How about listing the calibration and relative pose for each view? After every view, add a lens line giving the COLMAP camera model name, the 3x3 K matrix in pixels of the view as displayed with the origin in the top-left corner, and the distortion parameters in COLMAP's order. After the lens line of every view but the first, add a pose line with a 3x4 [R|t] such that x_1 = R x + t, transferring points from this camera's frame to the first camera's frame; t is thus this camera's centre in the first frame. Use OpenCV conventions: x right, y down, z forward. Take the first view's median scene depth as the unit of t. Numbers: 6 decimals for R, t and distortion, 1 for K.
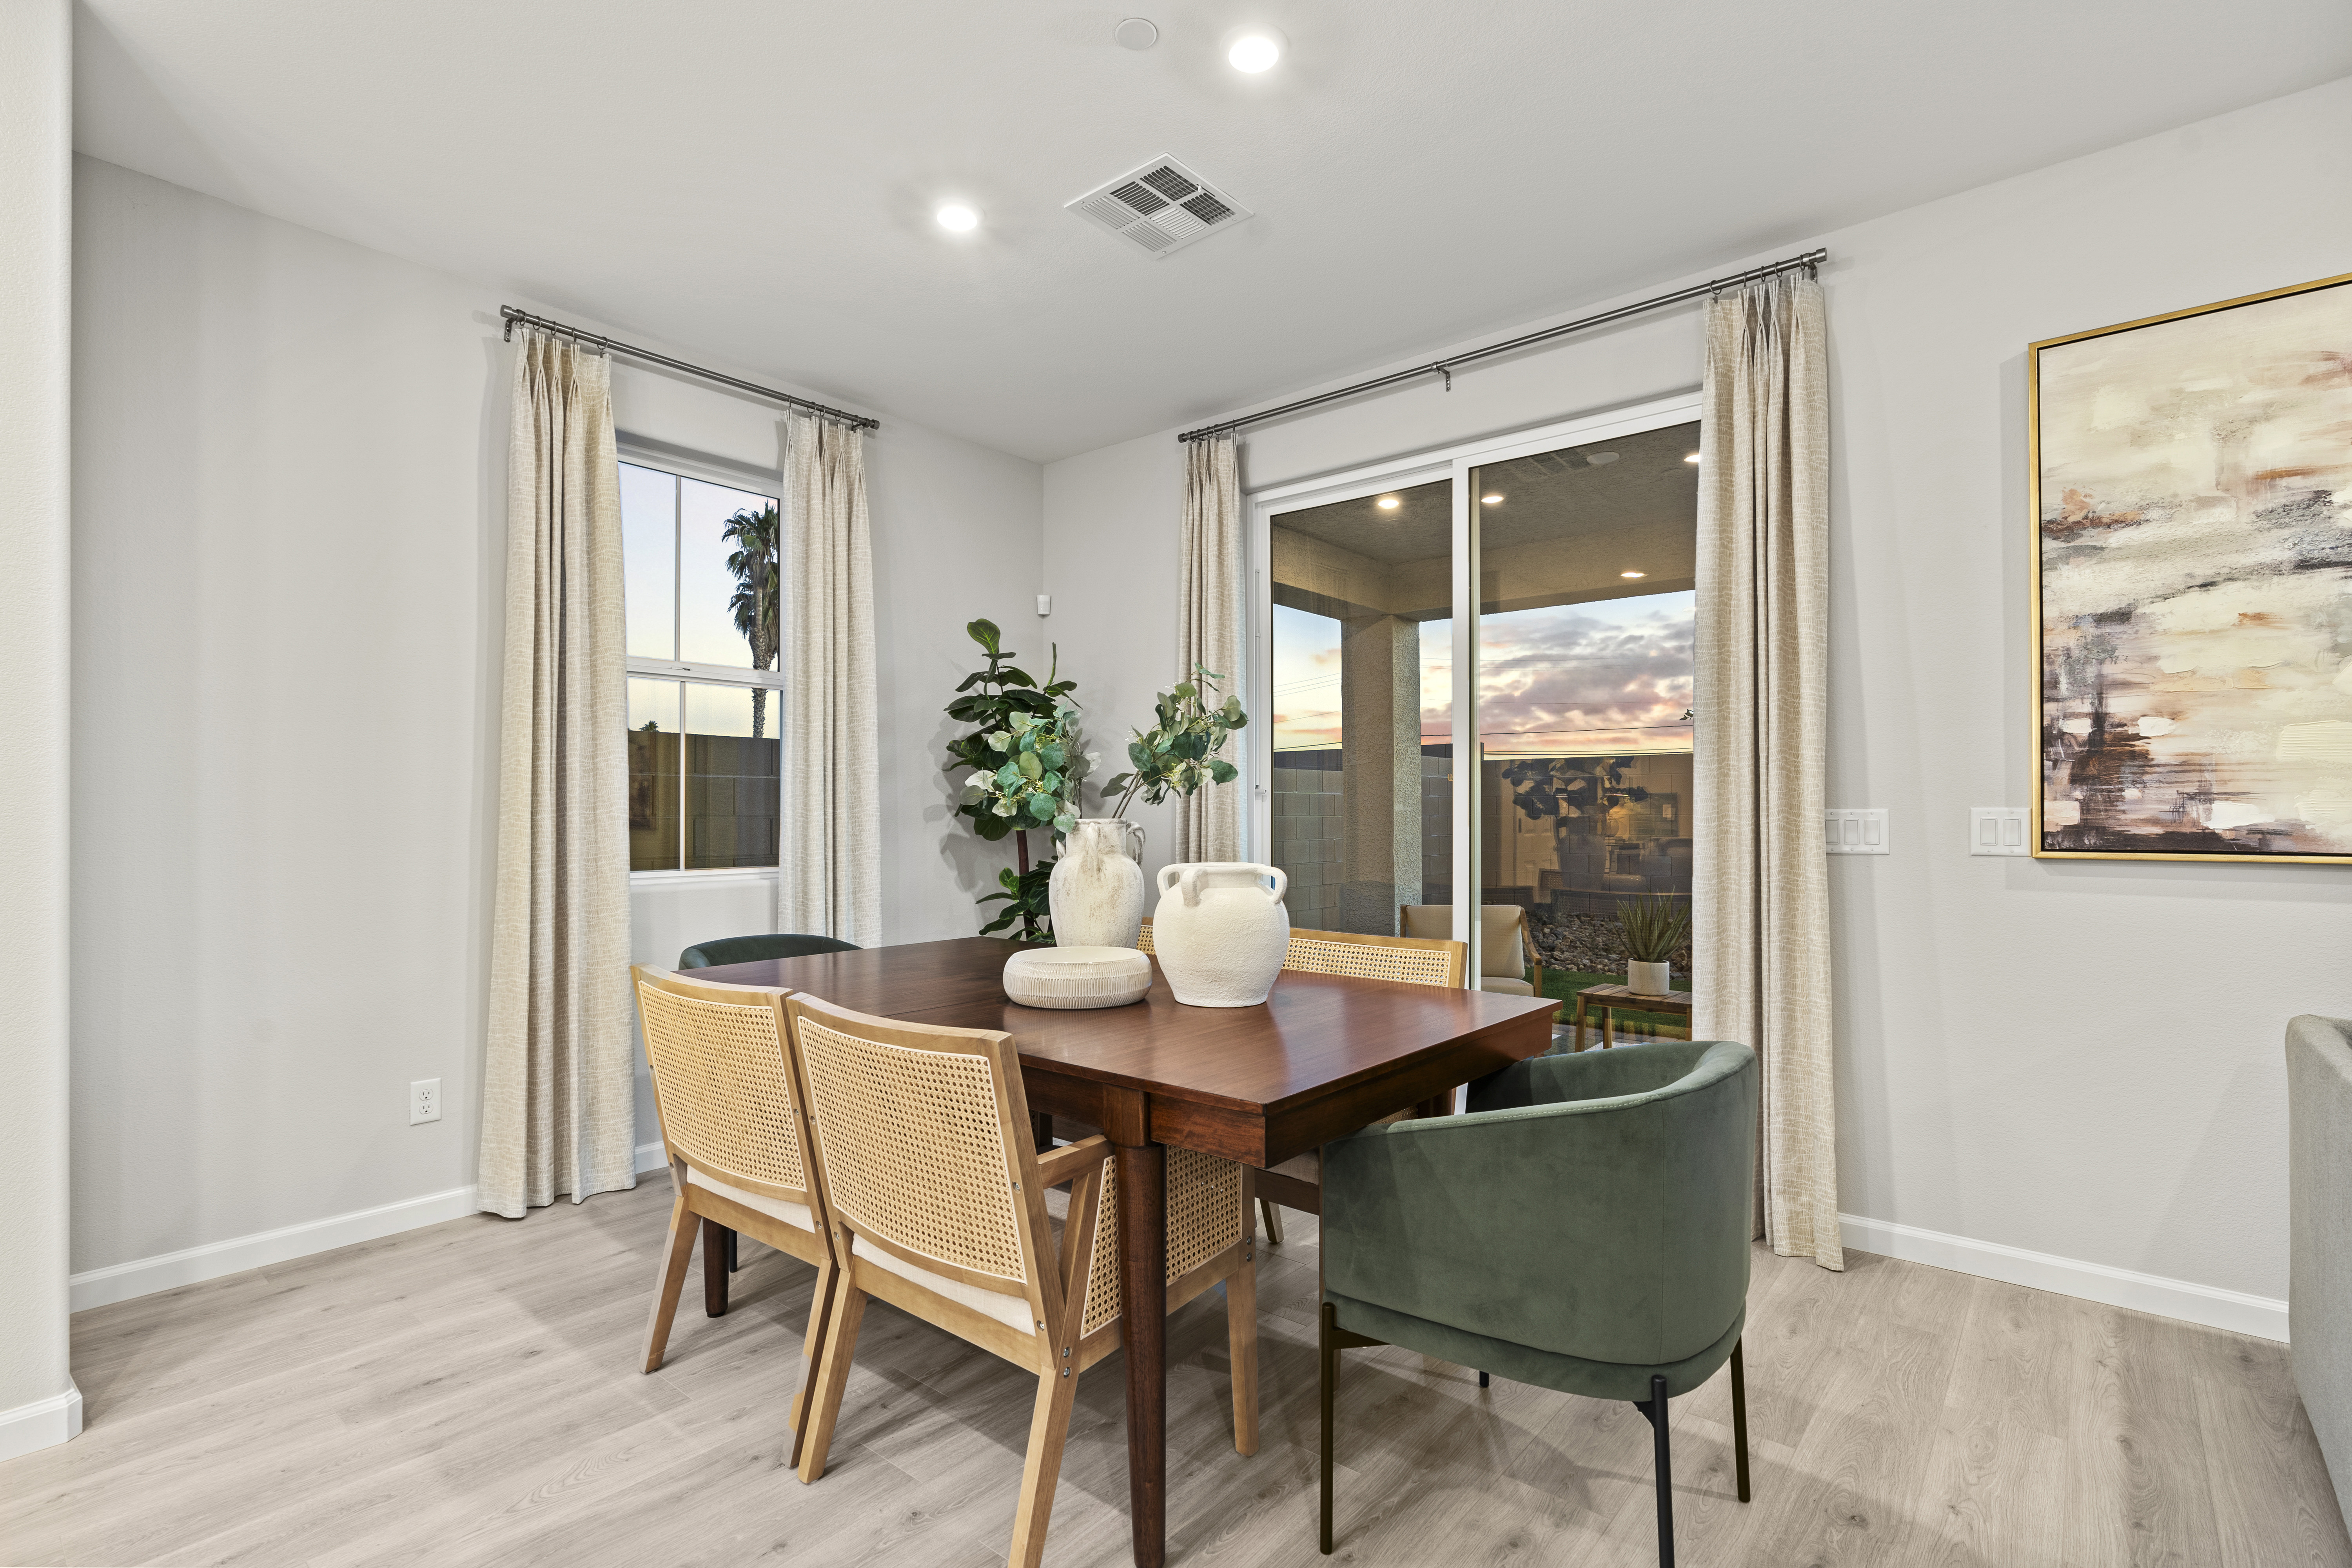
lens RADIAL K [[1106.1, 0, 1176.0], [0, 1106.1, 784.0], [0, 0, 1]] dist [-0.002096, 0.000033]
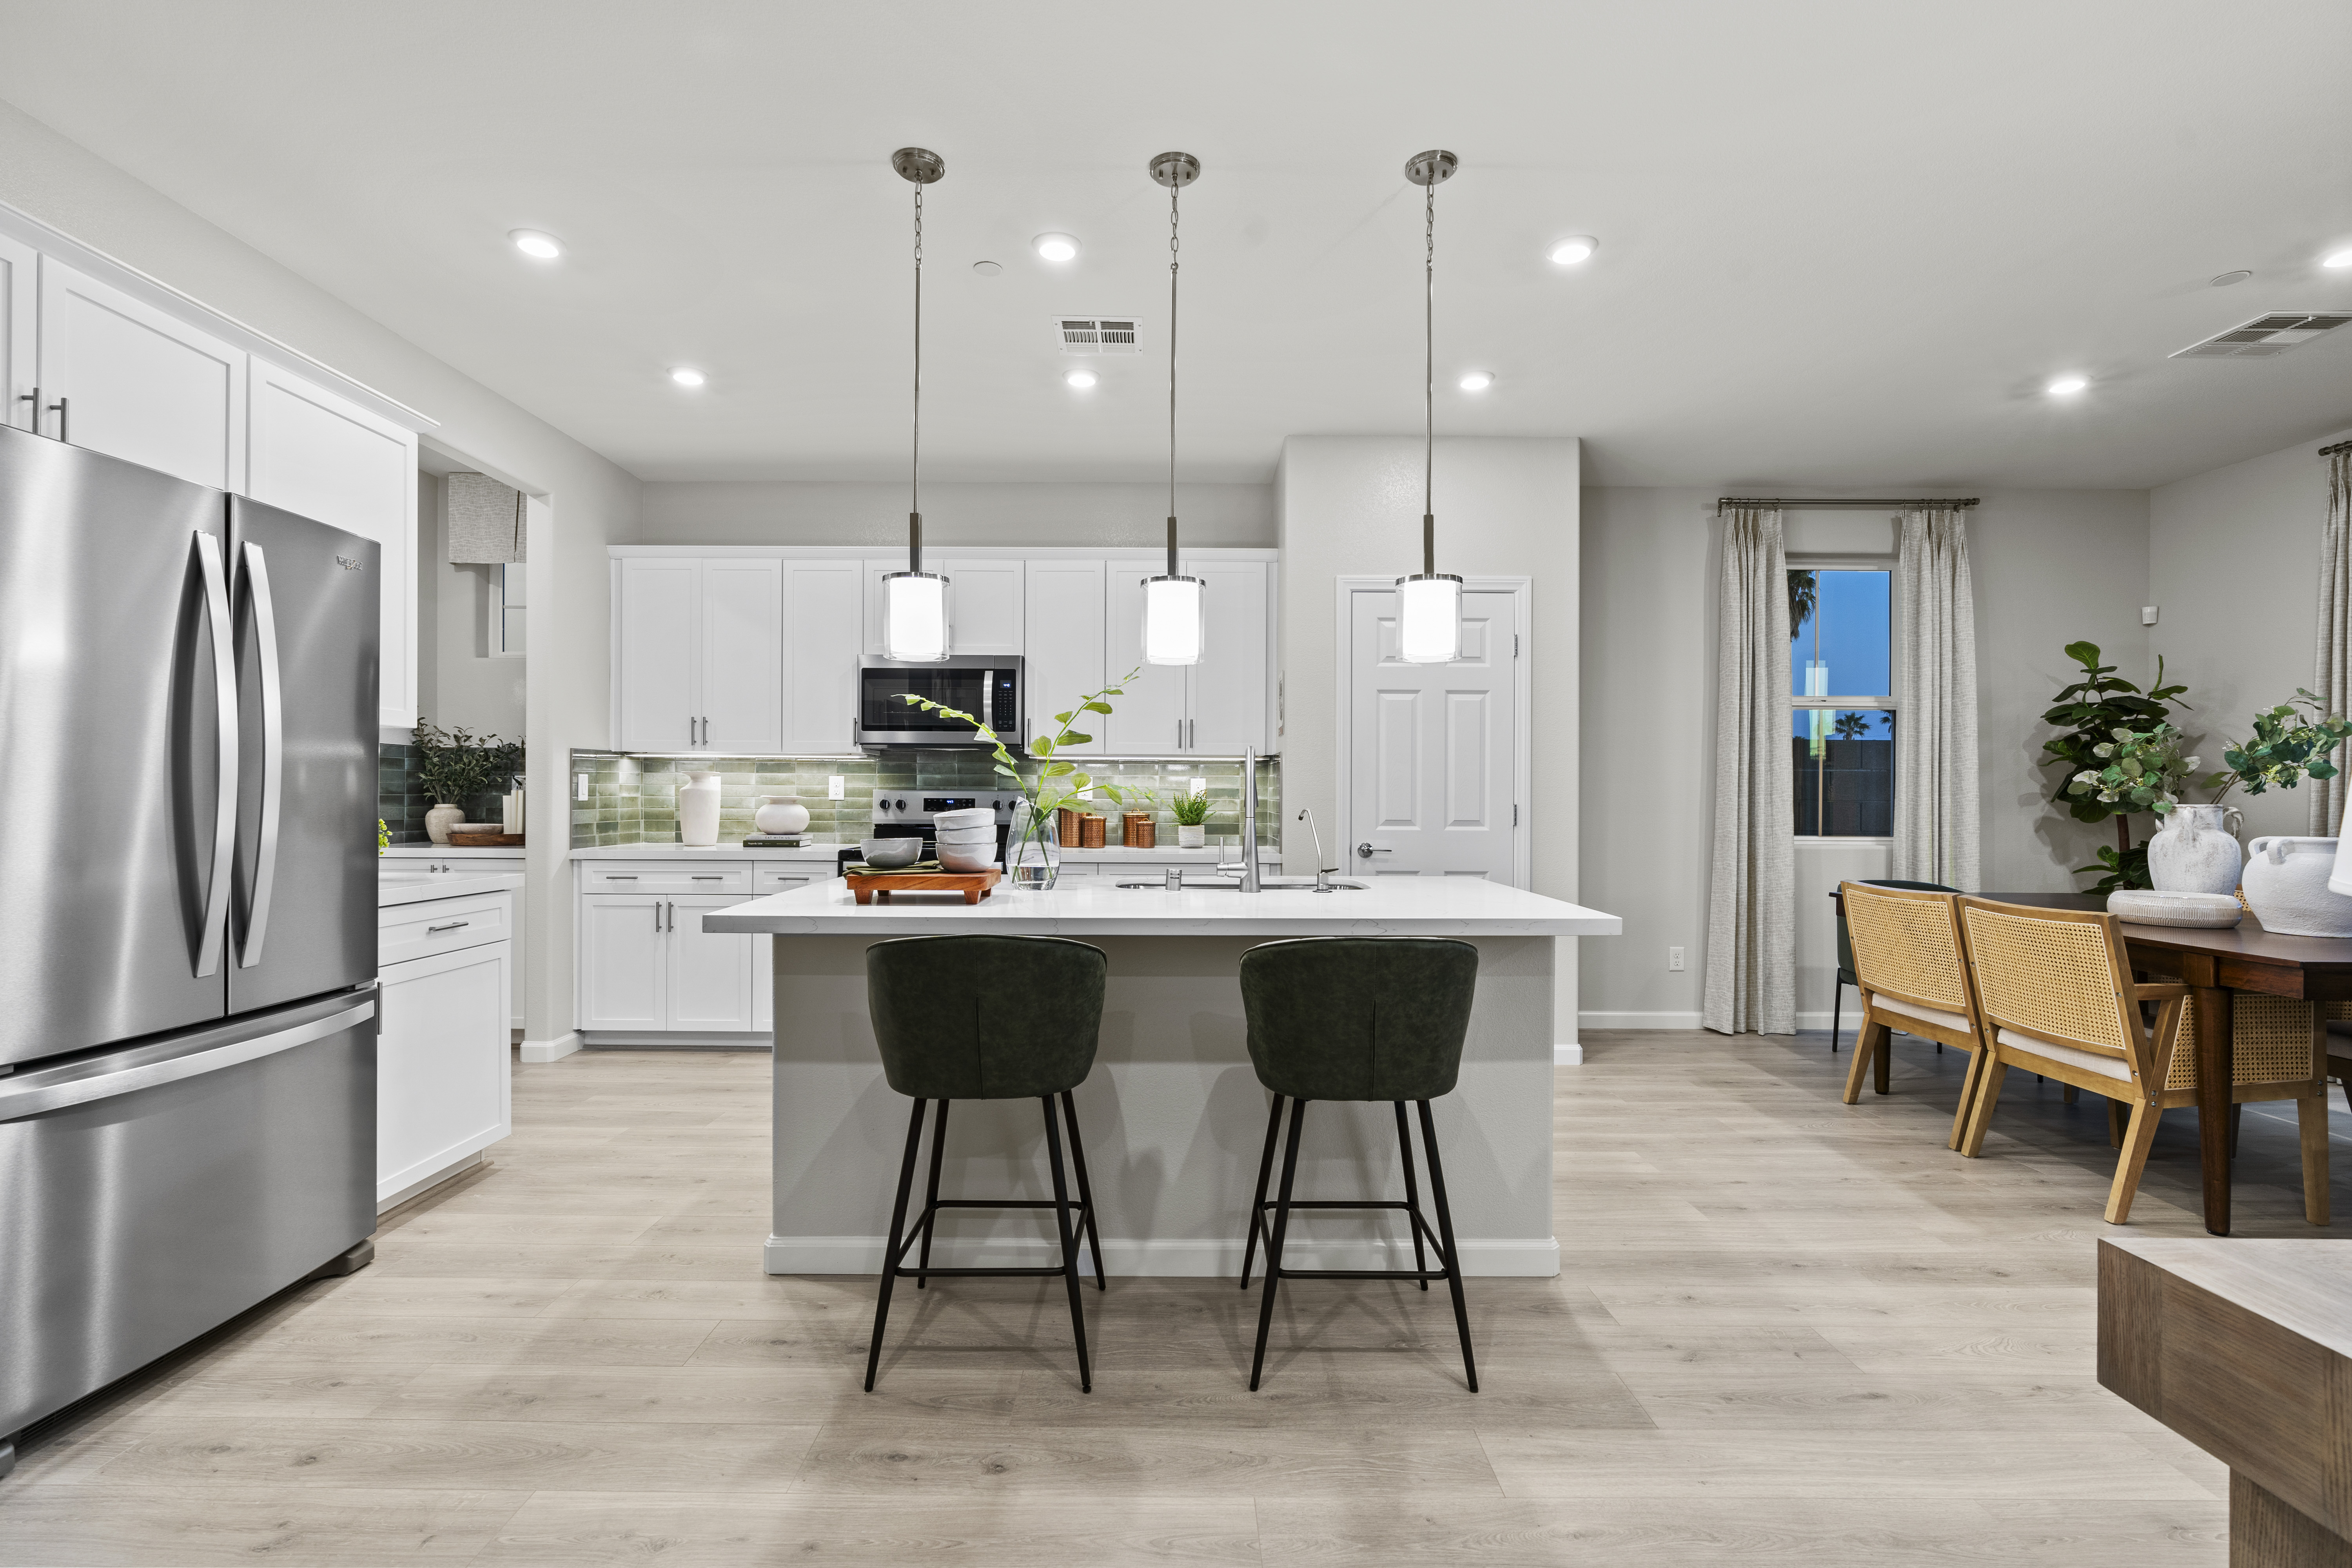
lens RADIAL K [[1065.0, 0, 1173.2], [0, 1065.0, 800.5], [0, 0, 1]] dist [-0.002904, 0.000839]
pose [[0.647901, 0.010475, -0.761653, 0.107236], [0.011657, 0.999652, 0.023665, -0.019021], [0.761635, -0.024212, 0.647553, -0.794517]]
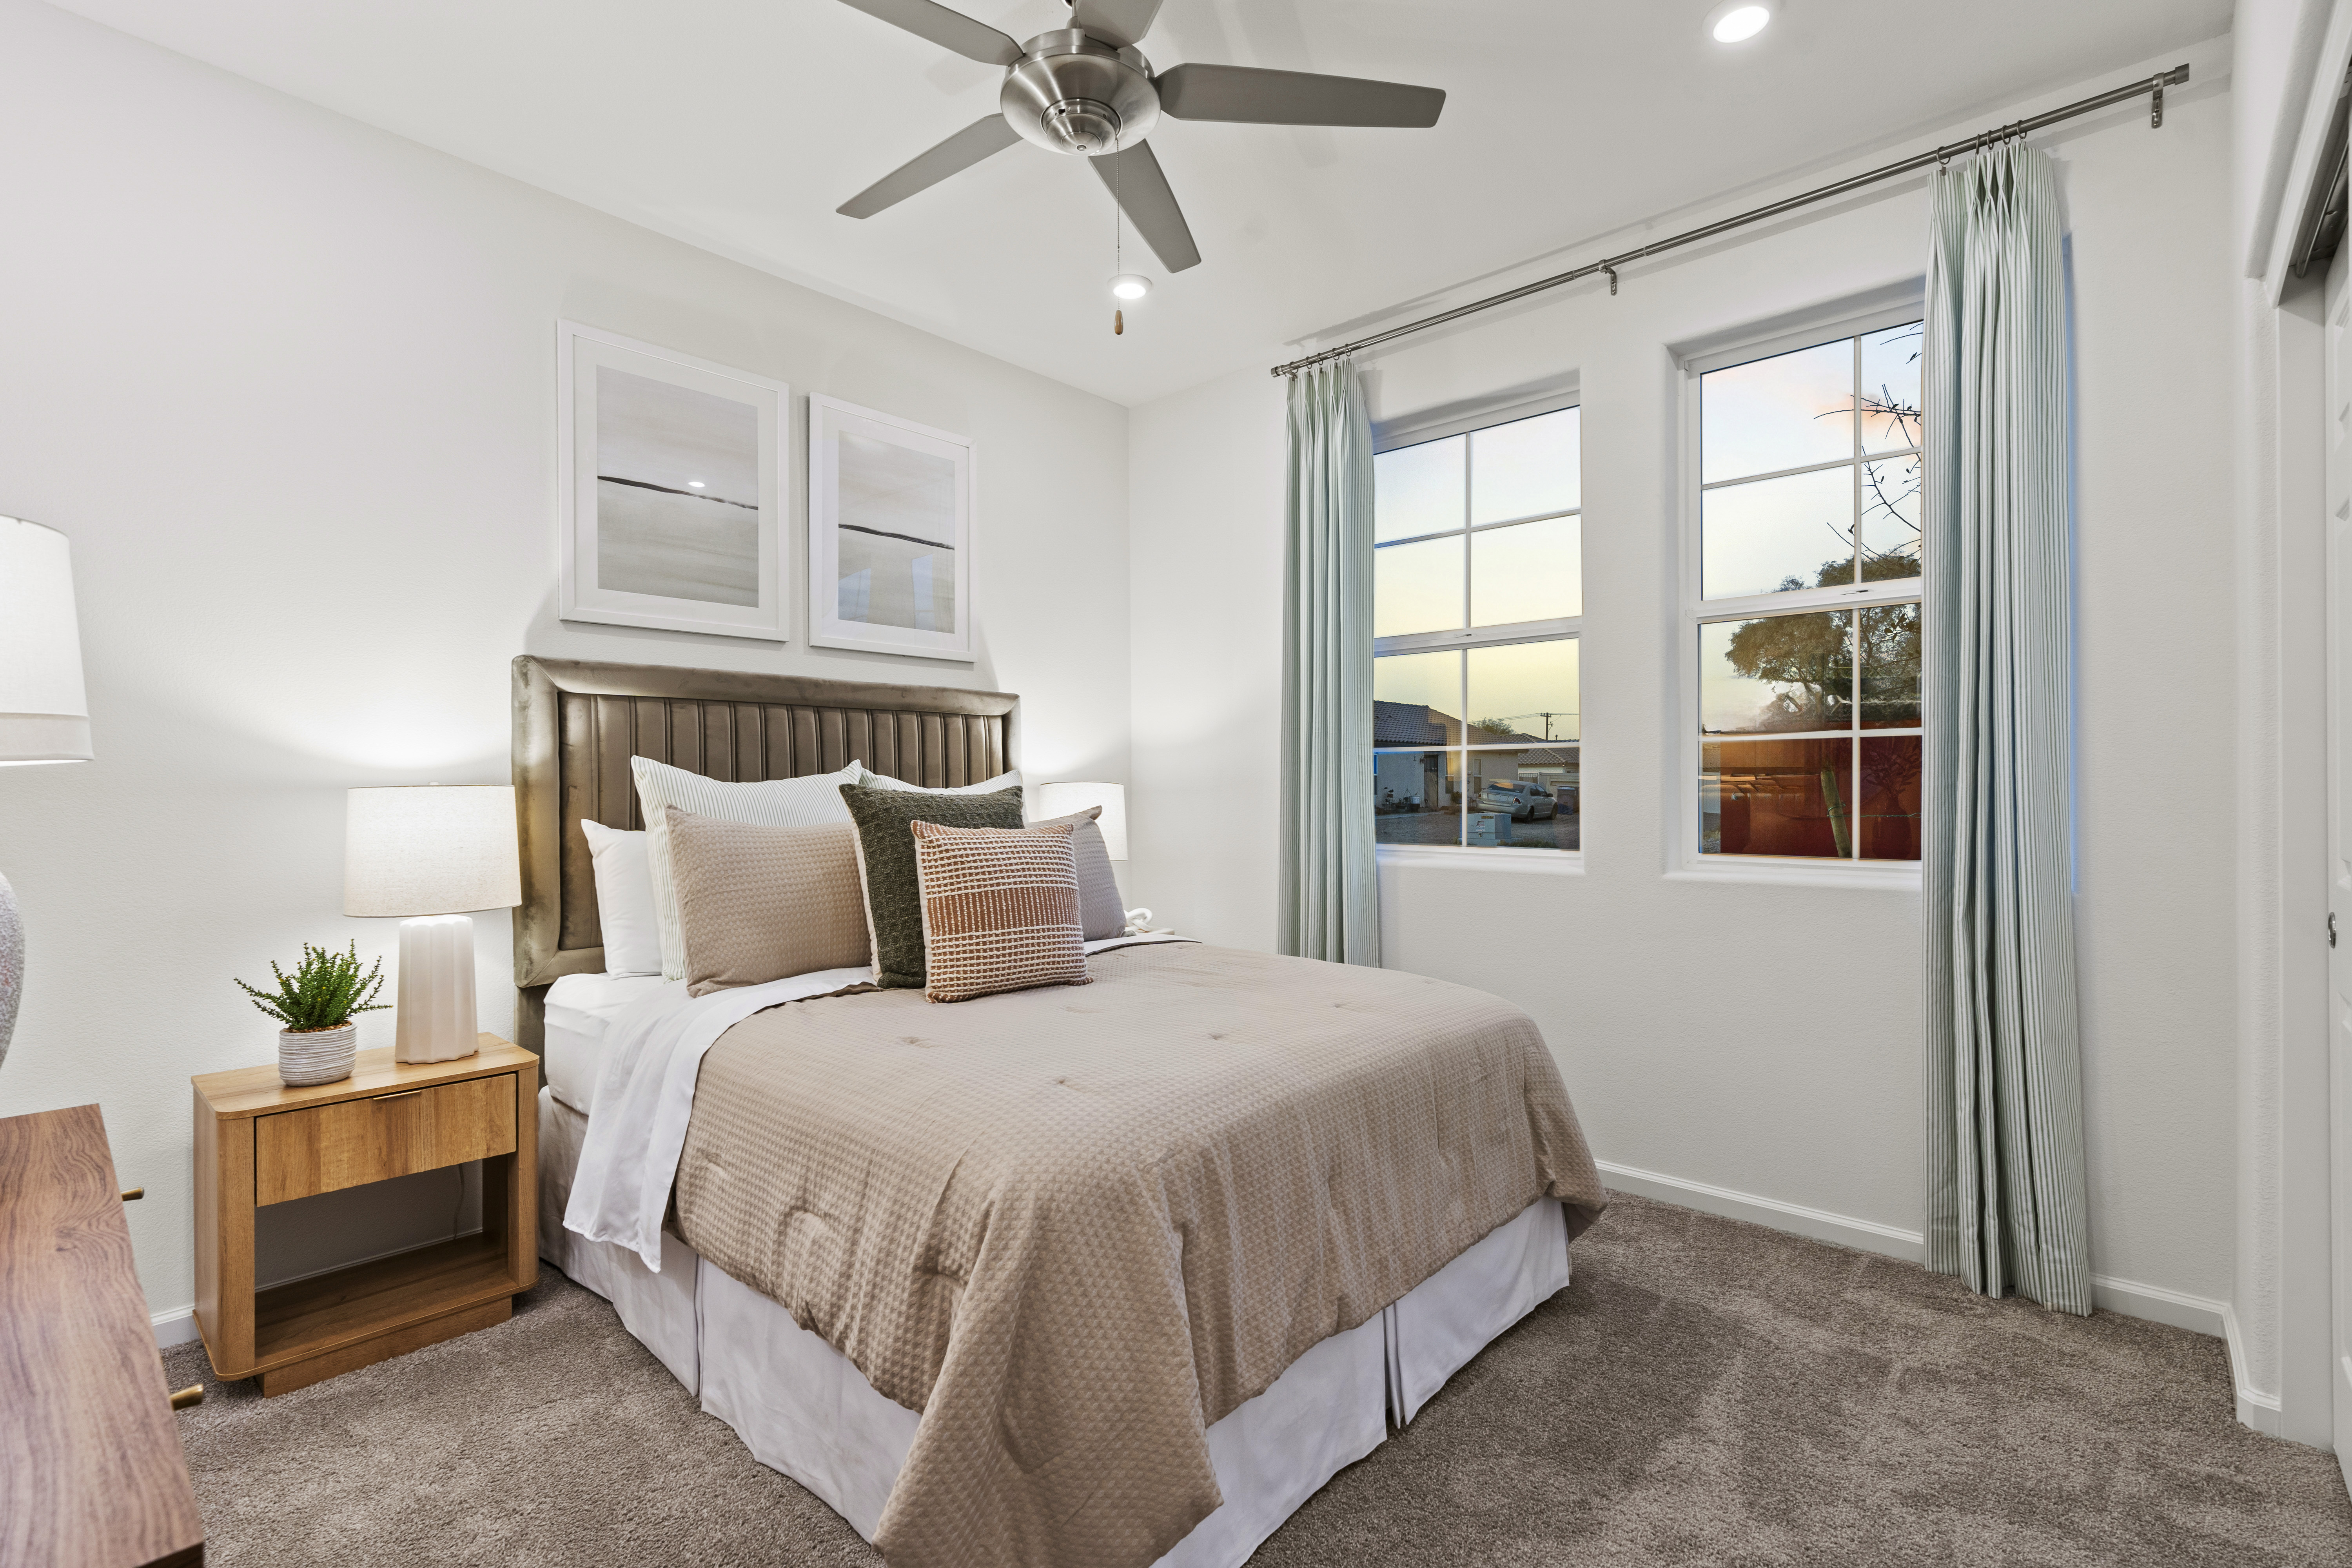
lens RADIAL K [[1065.0, 0, 1173.2], [0, 1065.0, 800.5], [0, 0, 1]] dist [-0.002904, 0.000839]
pose [[-0.032864, 0.010897, -0.999400, 0.560188], [0.028369, 0.999548, 0.009966, 0.024873], [0.999057, -0.028024, -0.033159, 0.916028]]
